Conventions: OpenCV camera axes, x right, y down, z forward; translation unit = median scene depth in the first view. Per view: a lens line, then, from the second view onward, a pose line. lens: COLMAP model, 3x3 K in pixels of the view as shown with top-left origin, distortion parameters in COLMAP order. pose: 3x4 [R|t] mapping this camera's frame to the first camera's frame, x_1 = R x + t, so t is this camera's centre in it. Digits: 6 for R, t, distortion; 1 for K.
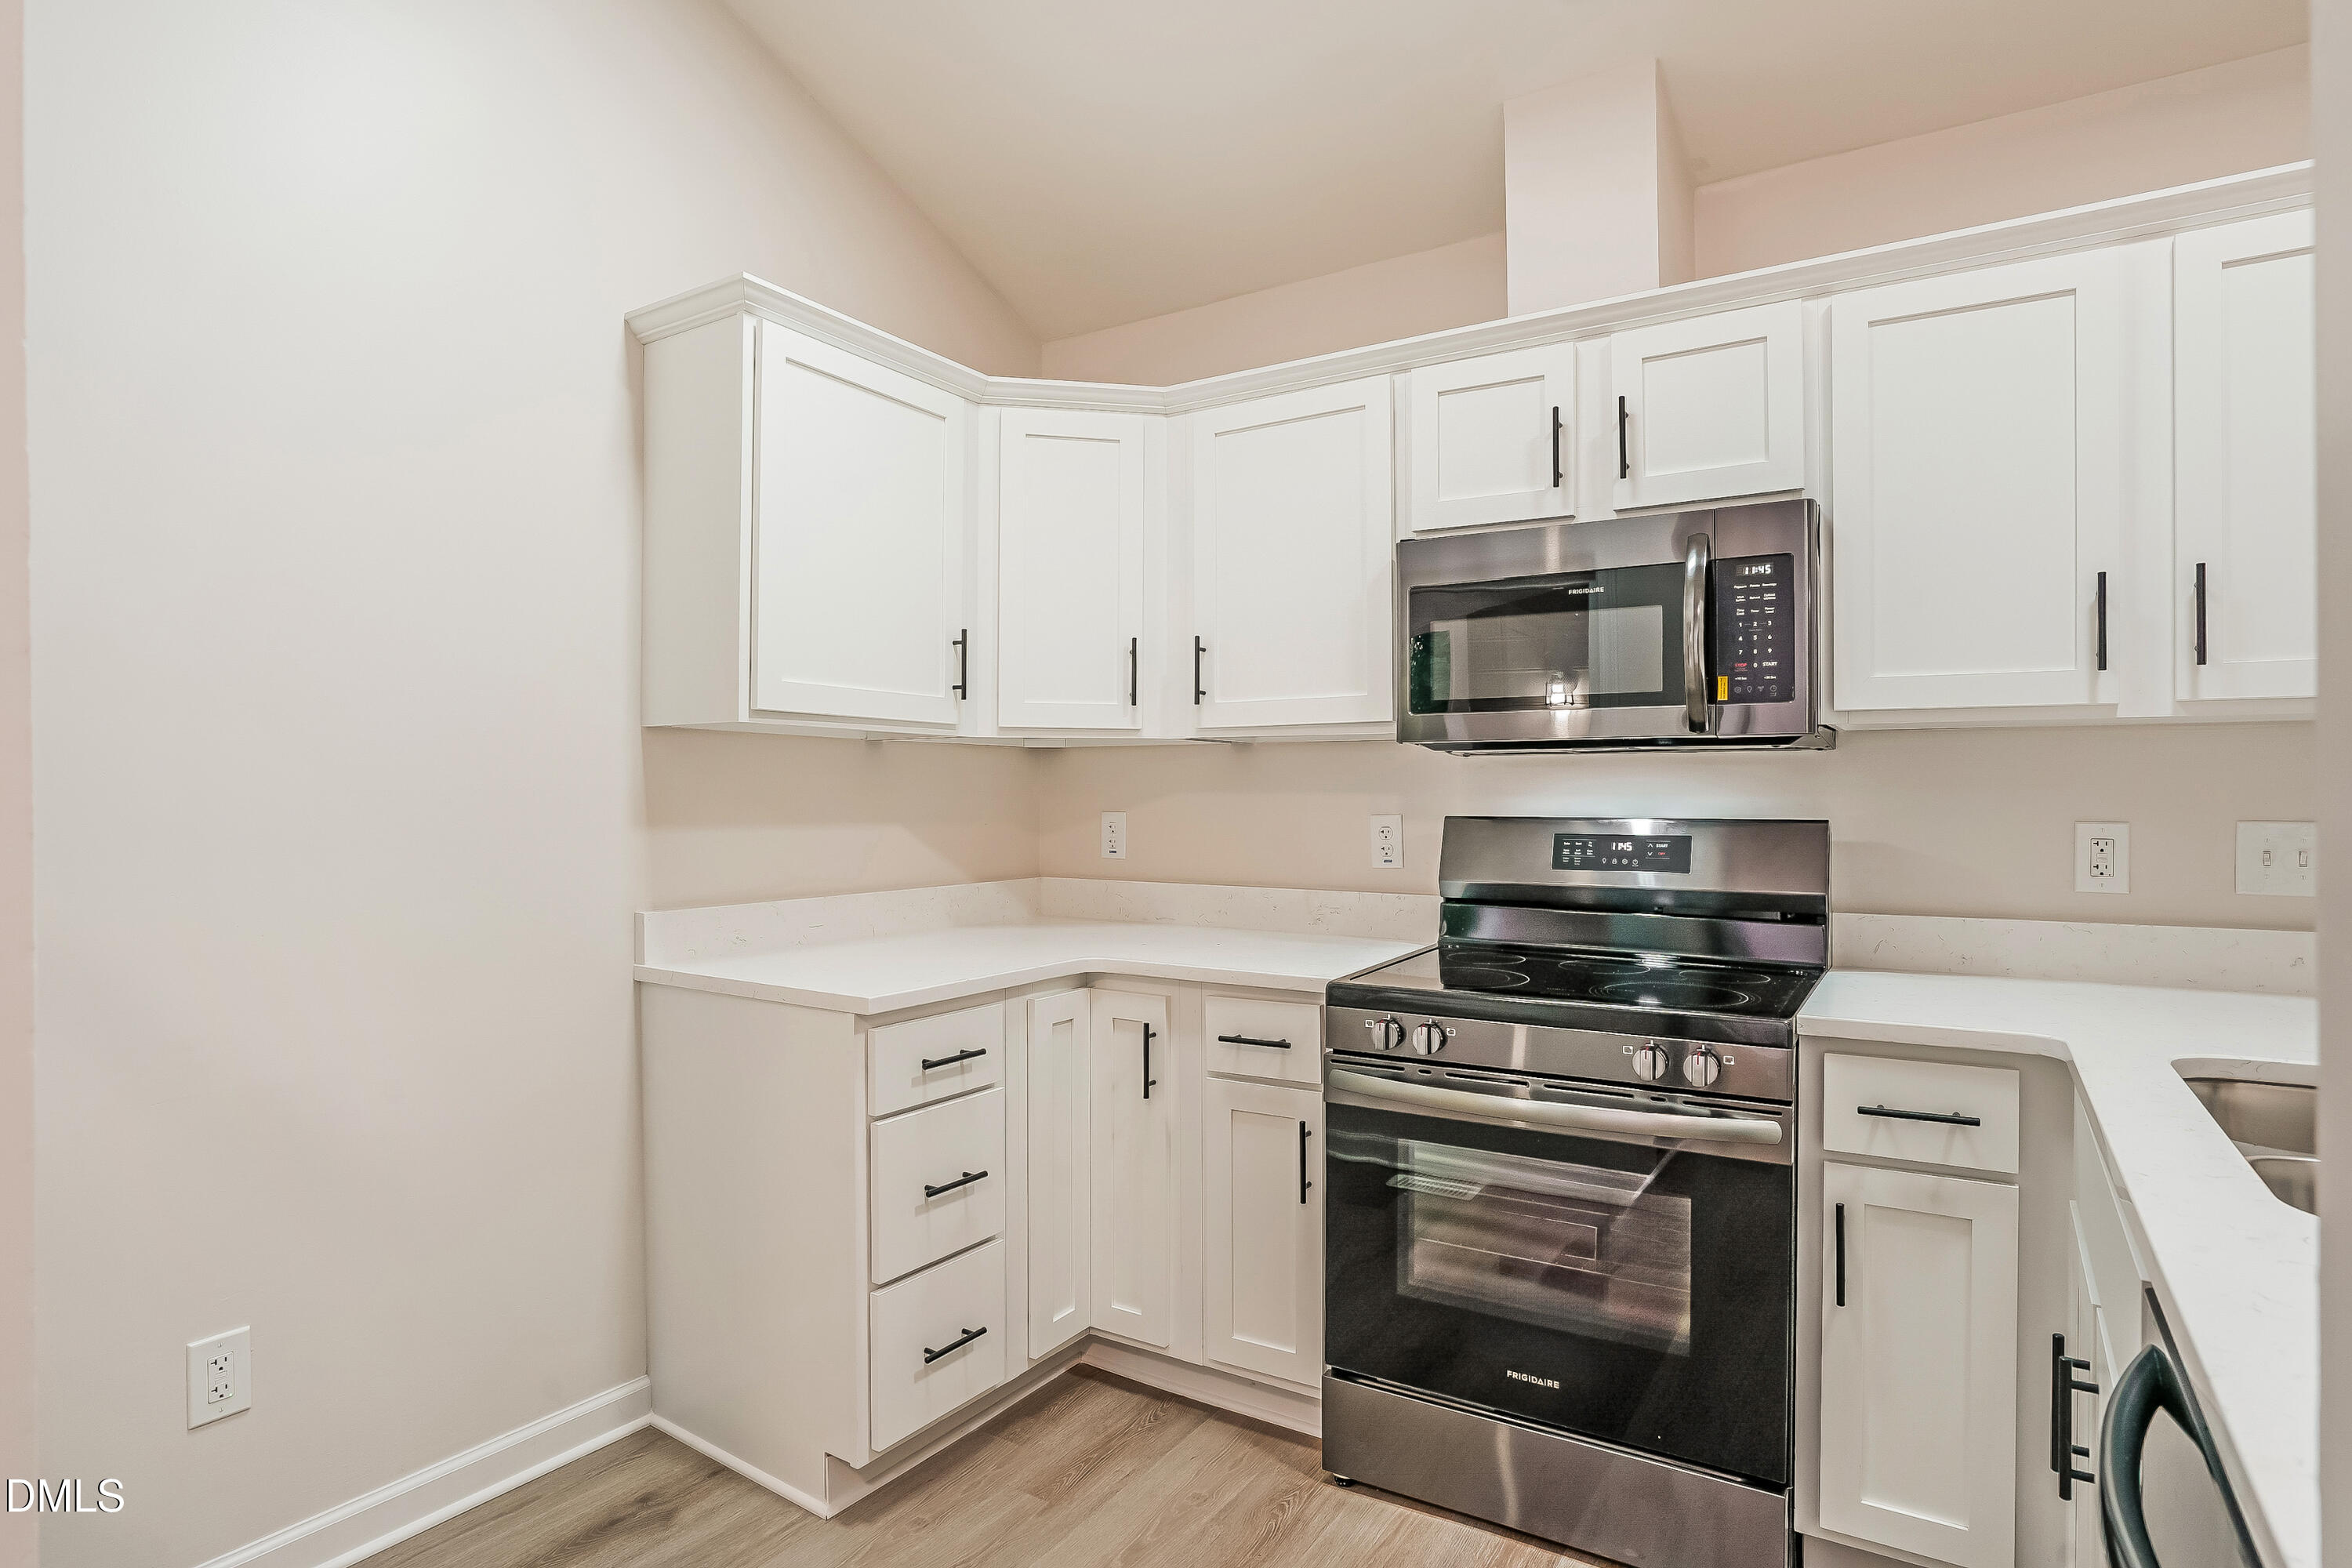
lens RADIAL K [[1272.4, 0, 1178.1], [0, 1272.4, 795.4], [0, 0, 1]] dist [-0.000018, 0.000005]
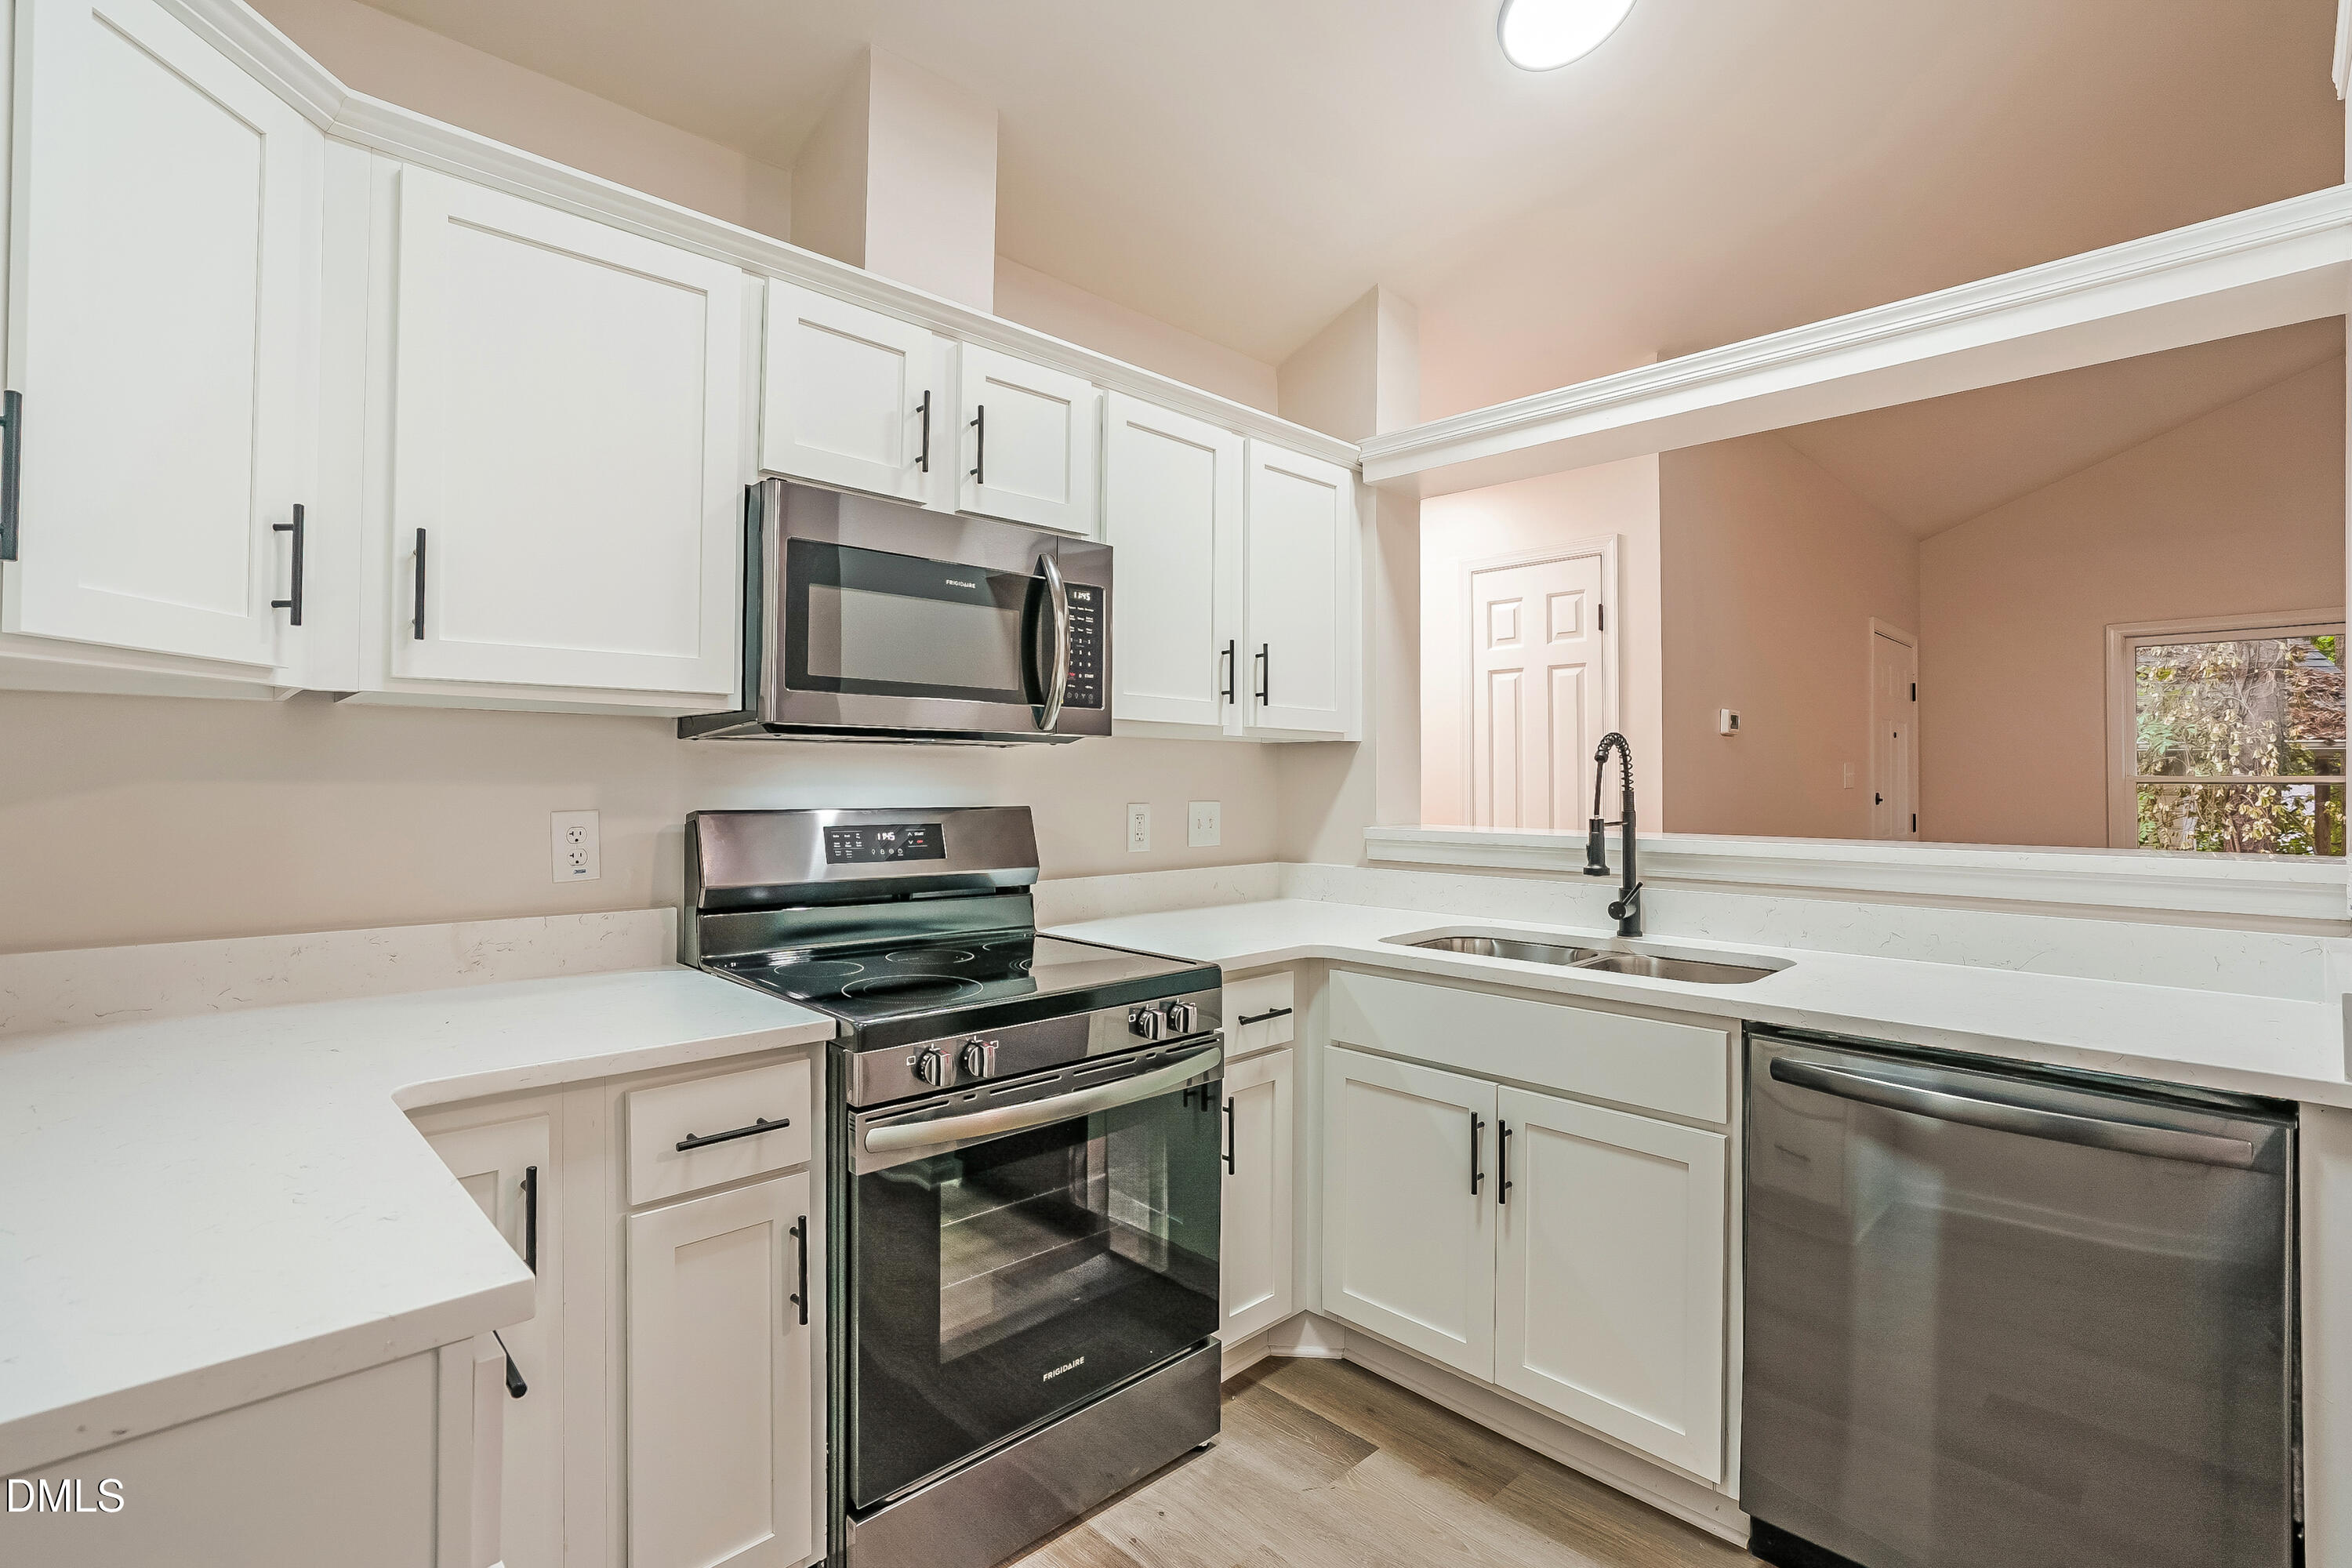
lens RADIAL K [[1110.6, 0, 1174.7], [0, 1110.6, 764.5], [0, 0, 1]] dist [-0.003969, 0.000535]
pose [[0.254875, 0.016484, 0.966834, -0.470865], [-0.000009, 0.999855, -0.017044, -0.001988], [-0.966974, 0.004335, 0.254838, 0.588673]]
